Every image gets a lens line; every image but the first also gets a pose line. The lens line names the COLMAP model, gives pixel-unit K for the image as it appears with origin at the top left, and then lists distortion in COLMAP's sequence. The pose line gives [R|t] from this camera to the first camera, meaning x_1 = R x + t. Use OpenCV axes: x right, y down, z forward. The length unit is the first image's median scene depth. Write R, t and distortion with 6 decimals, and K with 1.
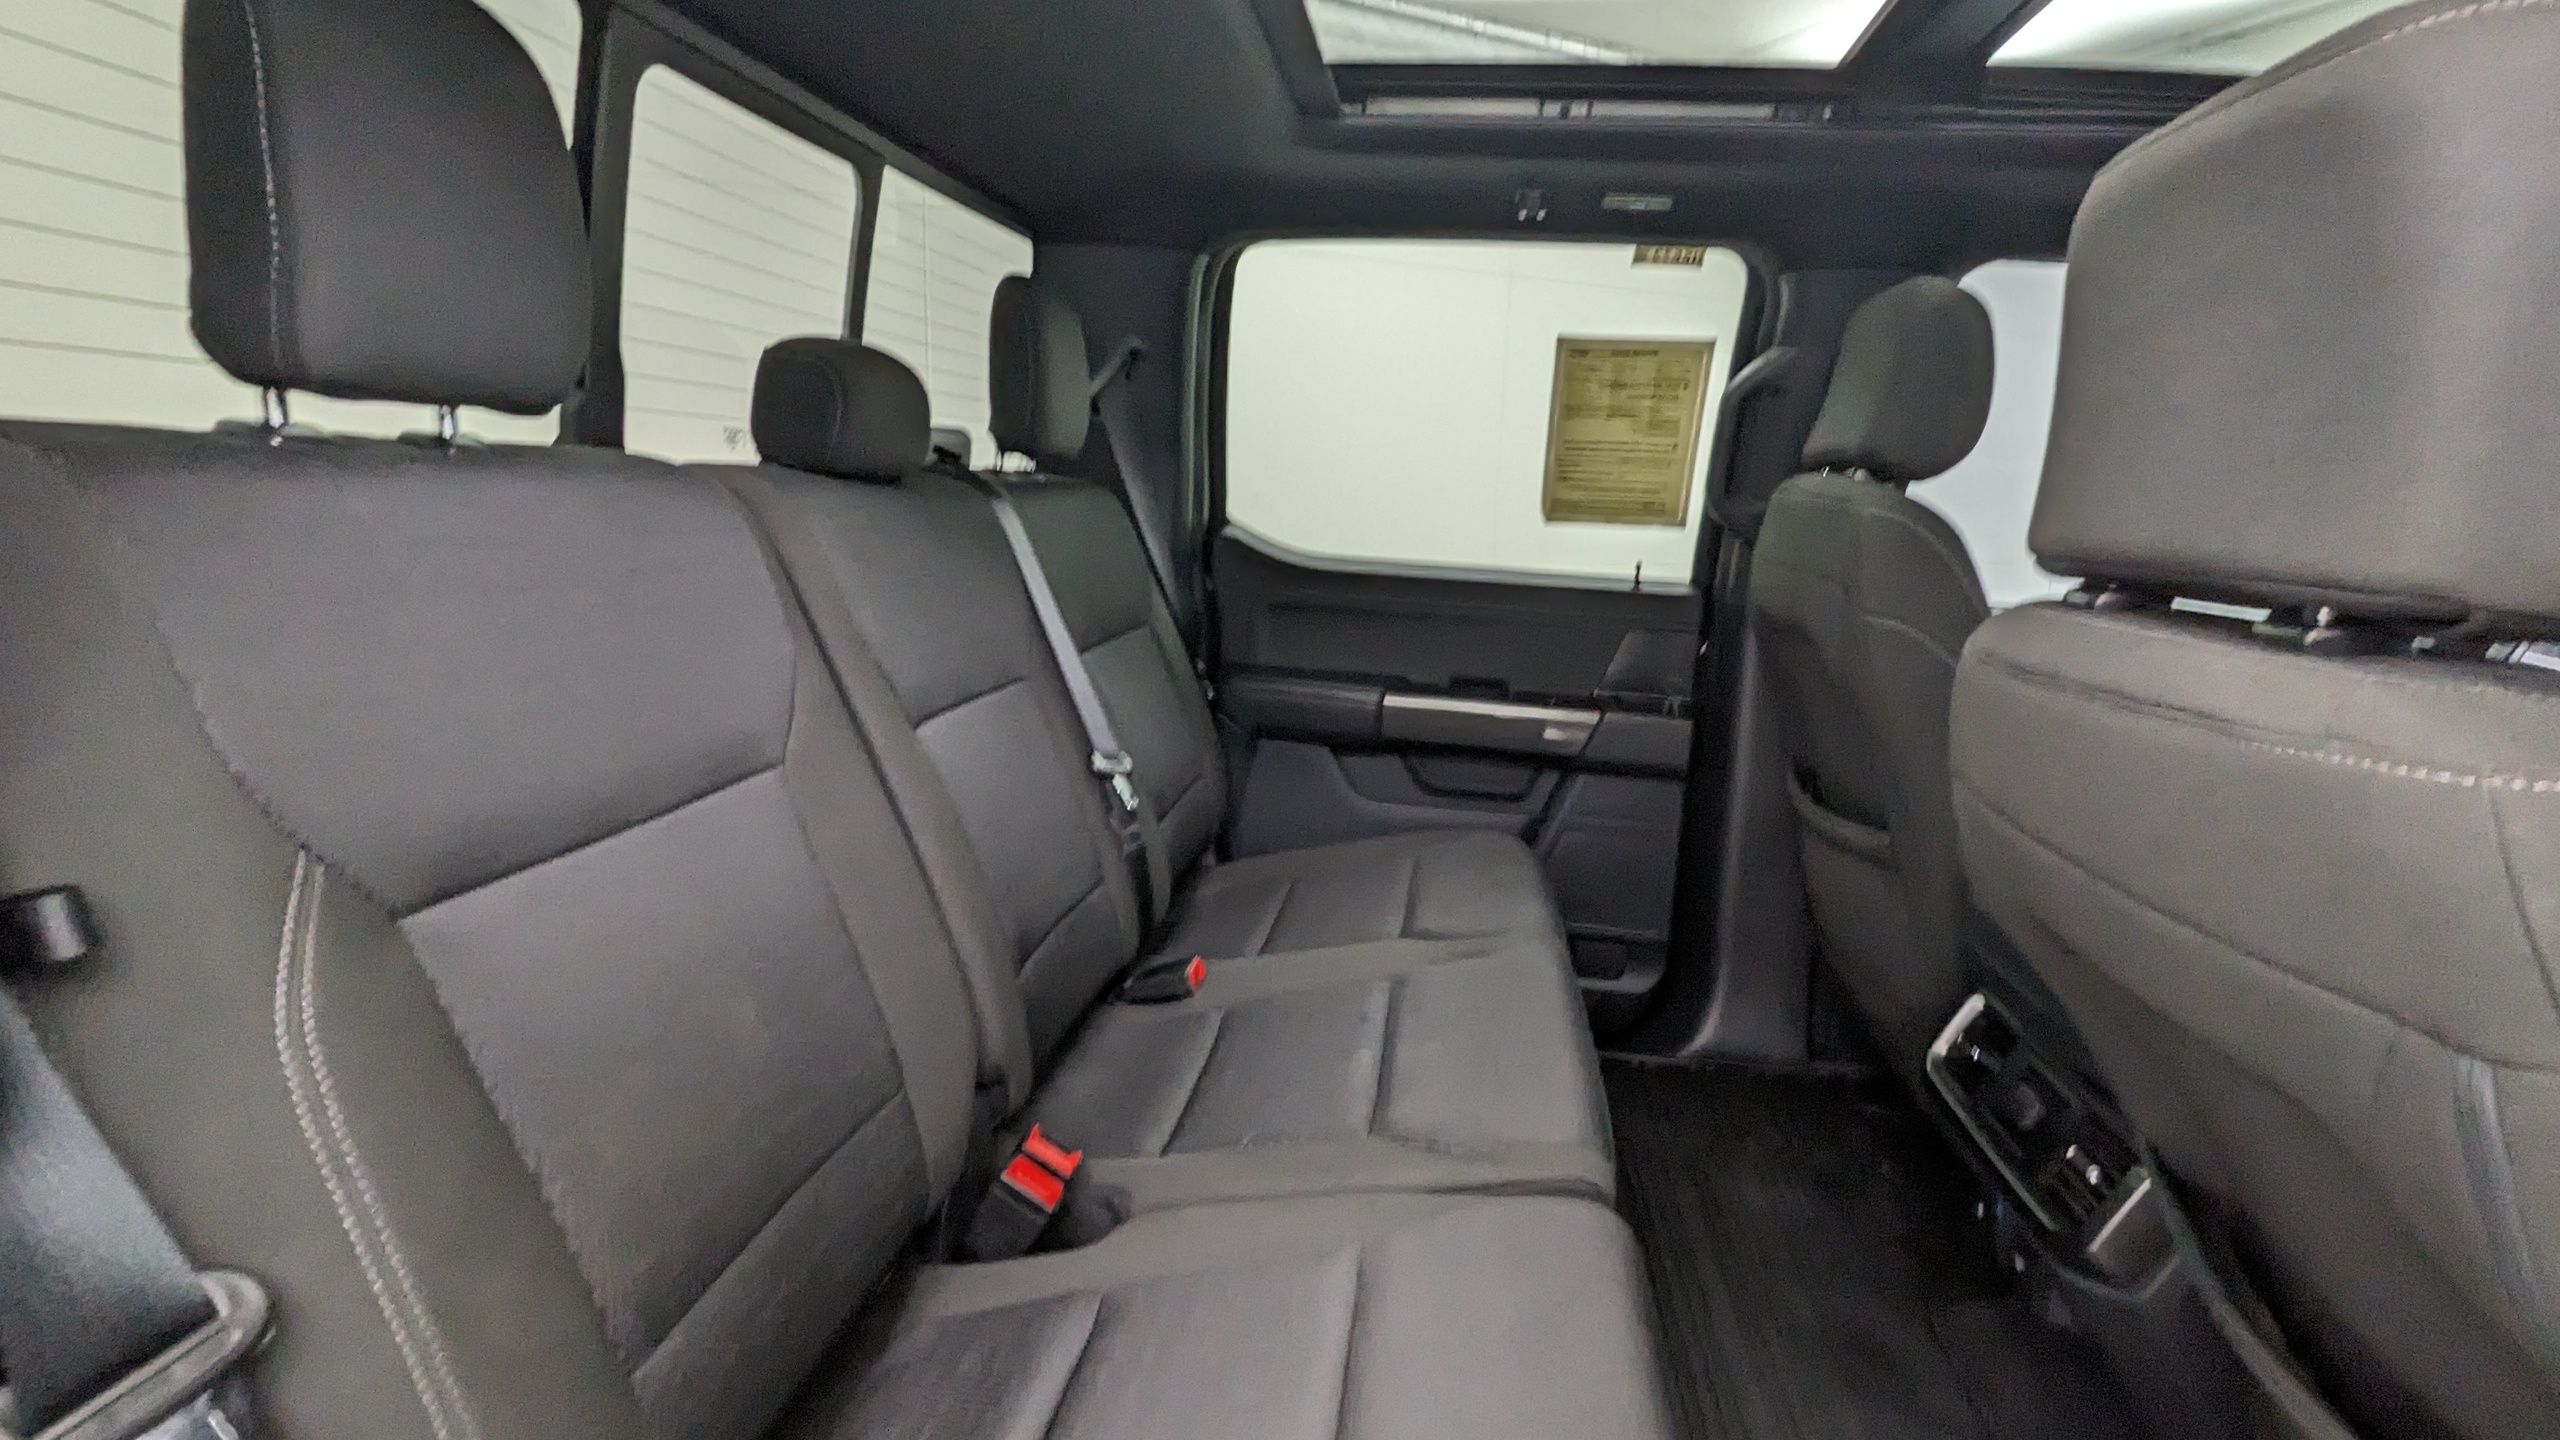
lens RADIAL K [[1219.0, 0, 1270.0], [0, 1219.0, 728.3], [0, 0, 1]] dist [-0.001275, 0.001219]
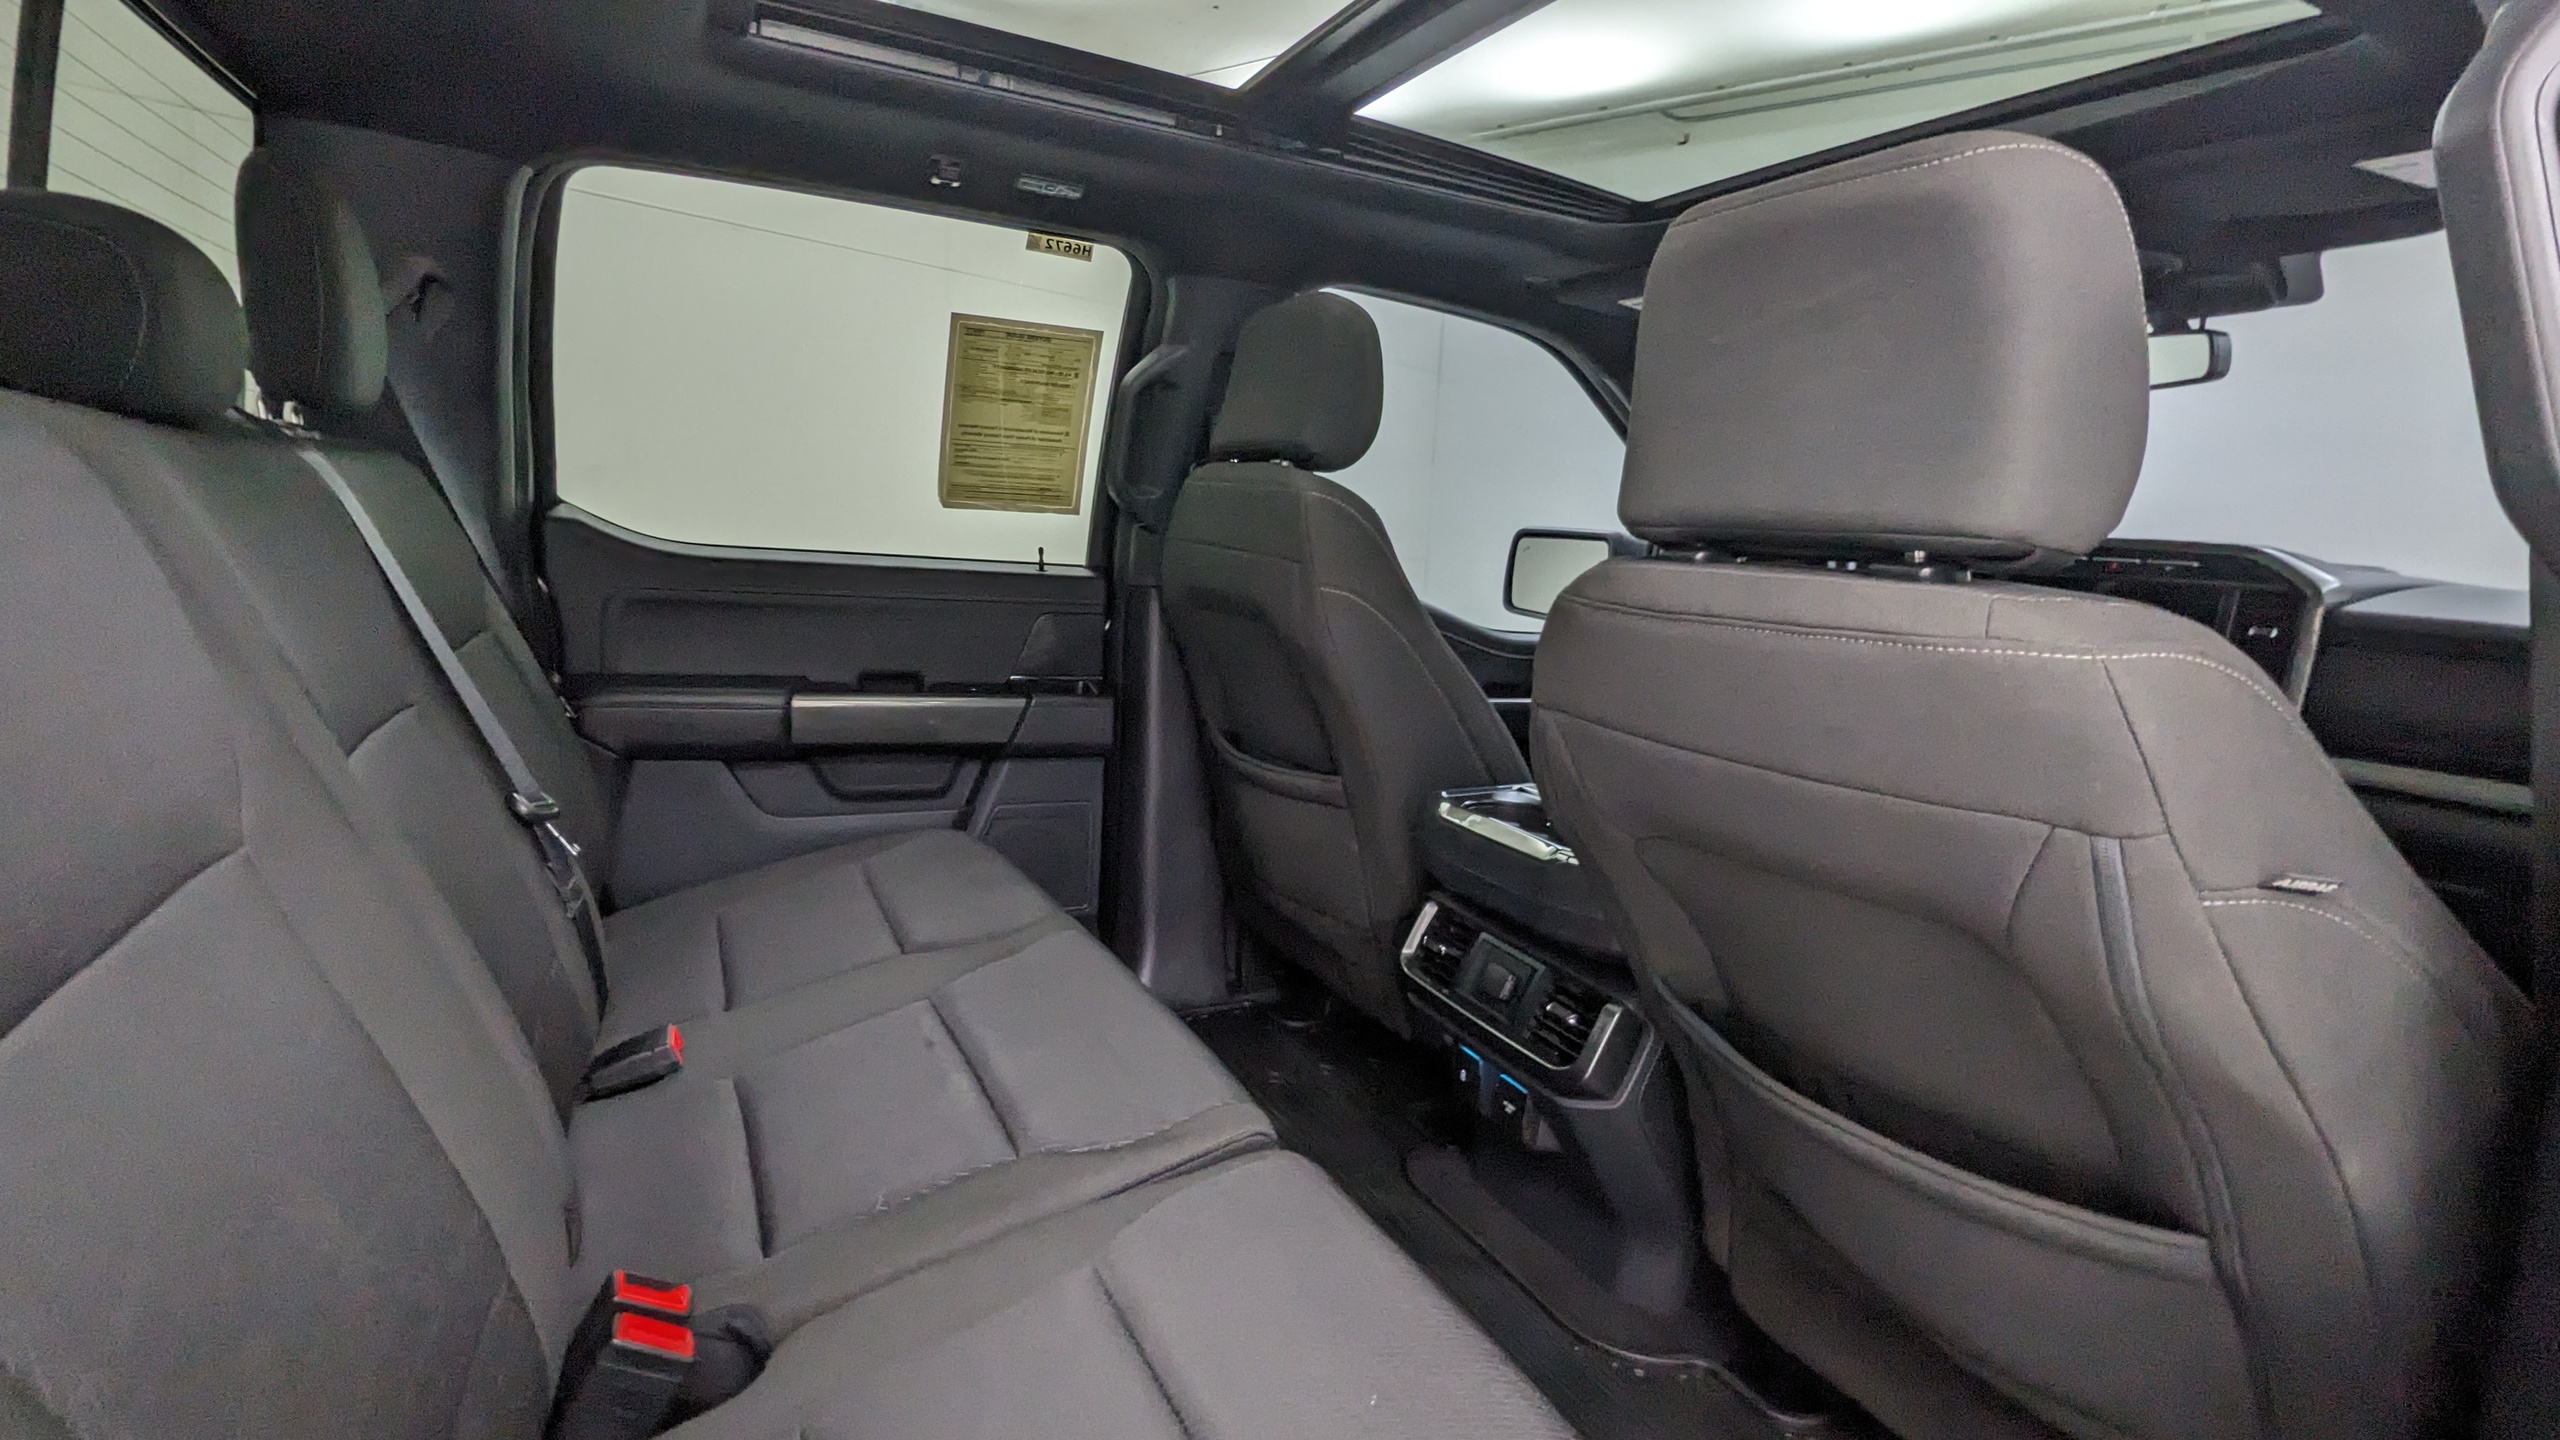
lens RADIAL K [[1219.0, 0, 1270.0], [0, 1219.0, 728.3], [0, 0, 1]] dist [-0.001275, 0.001219]
pose [[0.815807, -0.092527, 0.570875, -0.141489], [0.090243, 0.995394, 0.032371, -0.001942], [-0.571240, 0.025109, 0.820399, 0.067024]]
